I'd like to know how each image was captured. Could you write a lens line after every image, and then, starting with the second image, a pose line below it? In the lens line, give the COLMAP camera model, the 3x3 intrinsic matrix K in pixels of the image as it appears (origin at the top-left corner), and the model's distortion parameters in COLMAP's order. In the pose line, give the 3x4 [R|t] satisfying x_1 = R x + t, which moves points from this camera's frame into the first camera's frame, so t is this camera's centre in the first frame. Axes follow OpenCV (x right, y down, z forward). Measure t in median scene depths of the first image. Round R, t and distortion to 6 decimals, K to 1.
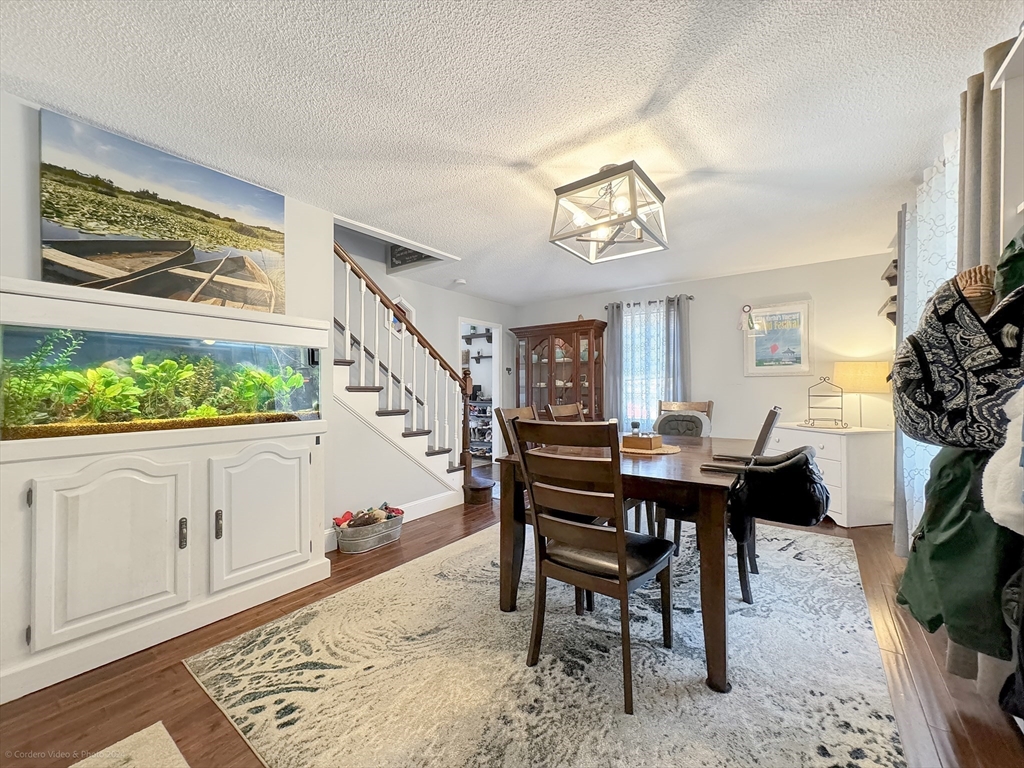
lens RADIAL K [[404.5, 0, 505.6], [0, 404.5, 389.2], [0, 0, 1]] dist [-0.000031, -0.000098]
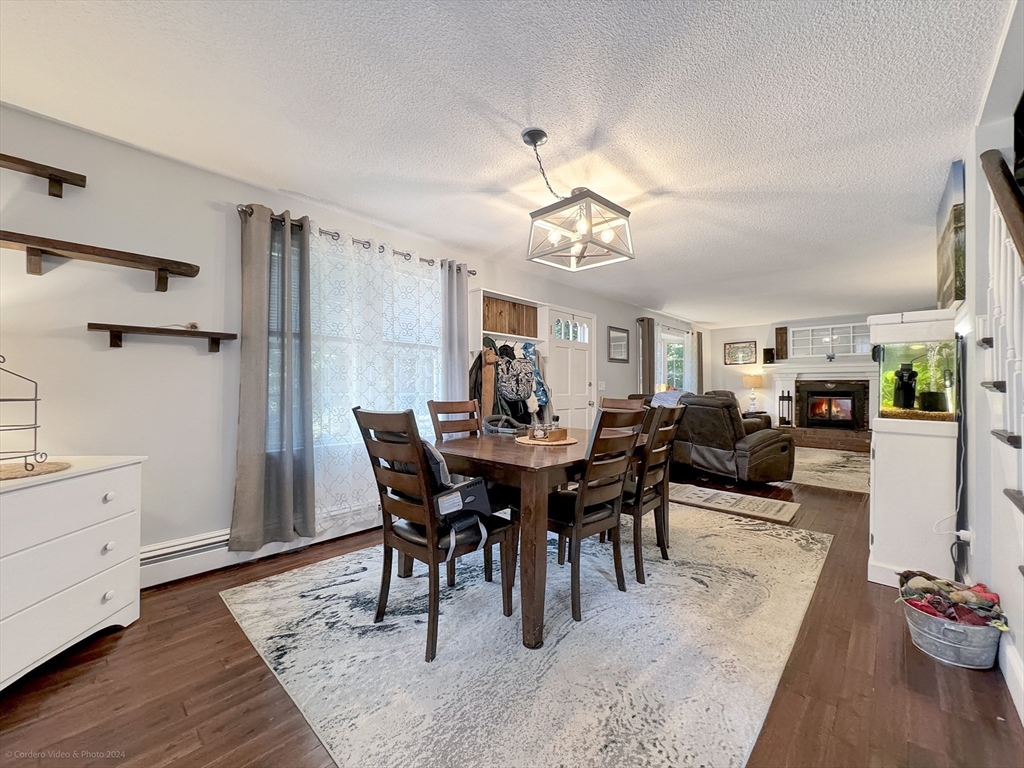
lens RADIAL K [[404.5, 0, 530.2], [0, 404.5, 382.6], [0, 0, 1]] dist [-0.000031, -0.000098]
pose [[-0.998025, -0.000511, 0.062816, 0.439065], [-0.000993, 0.999970, -0.007645, 0.004140], [-0.062811, -0.007693, -0.997996, 2.869659]]
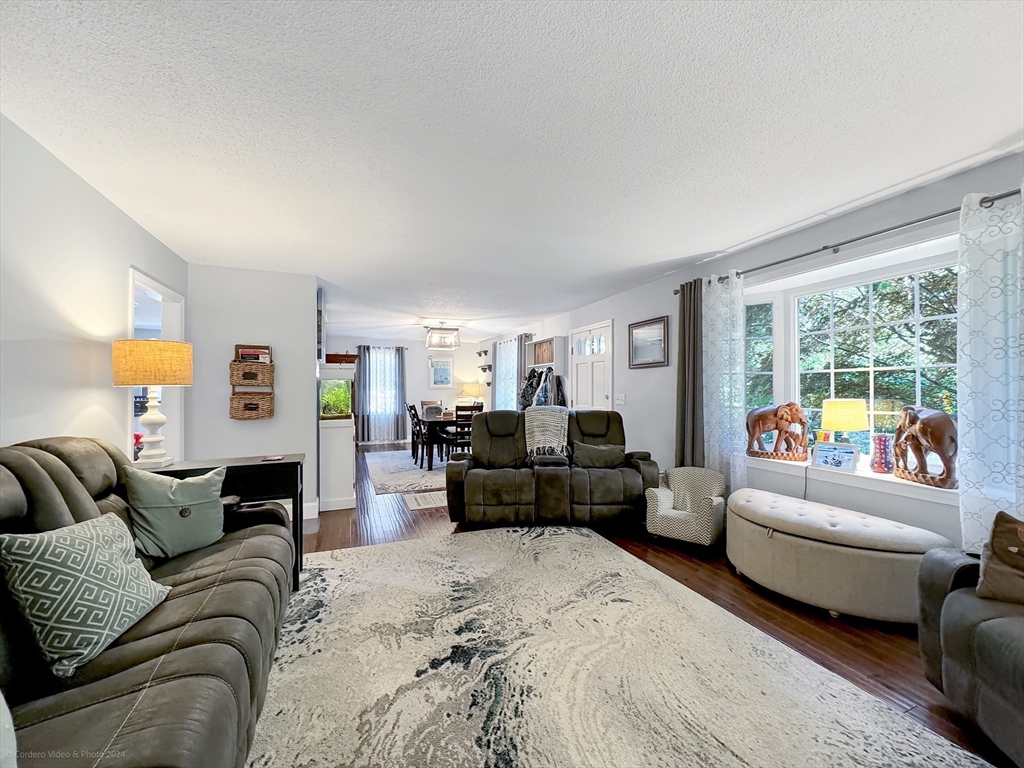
lens RADIAL K [[404.5, 0, 512.3], [0, 404.5, 386.2], [0, 0, 1]] dist [-0.000031, -0.000098]
pose [[-0.521939, 0.003878, -0.852974, 1.321544], [0.009727, 0.999952, -0.001406, -0.078573], [0.852927, -0.009031, -0.521951, 1.905748]]
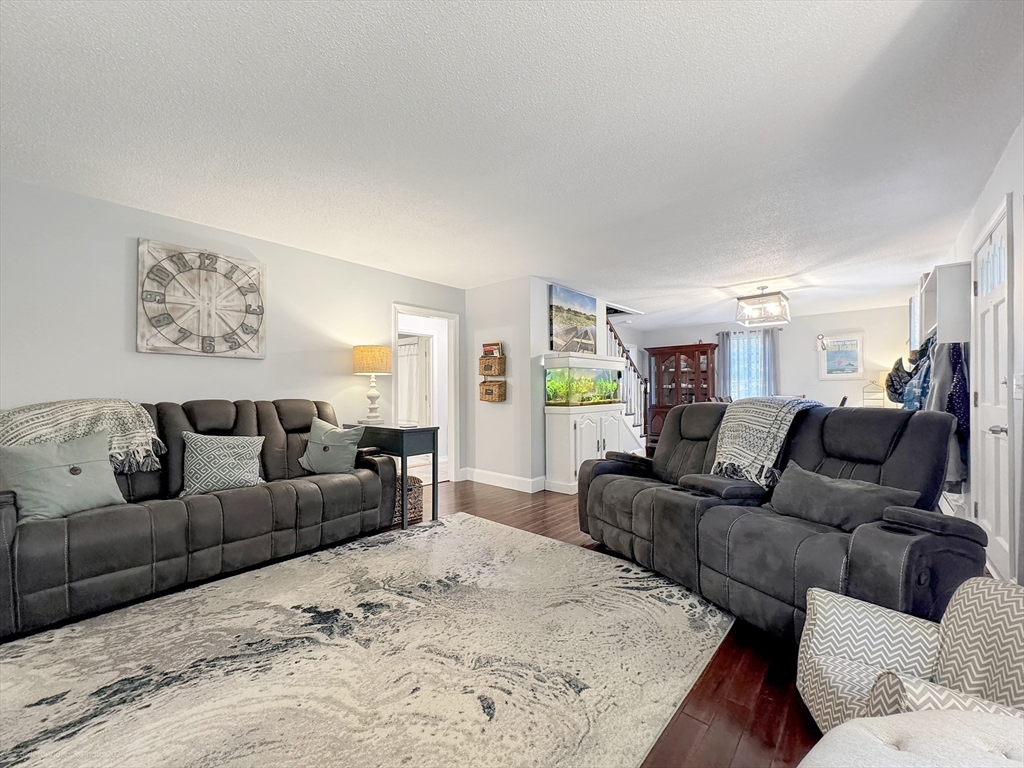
lens RADIAL K [[404.5, 0, 510.3], [0, 404.5, 388.8], [0, 0, 1]] dist [-0.000031, -0.000098]
pose [[-0.996813, 0.014515, 0.078448, -0.157447], [0.014046, 0.999880, -0.006523, 0.013573], [-0.078533, -0.005400, -0.996897, 2.312716]]
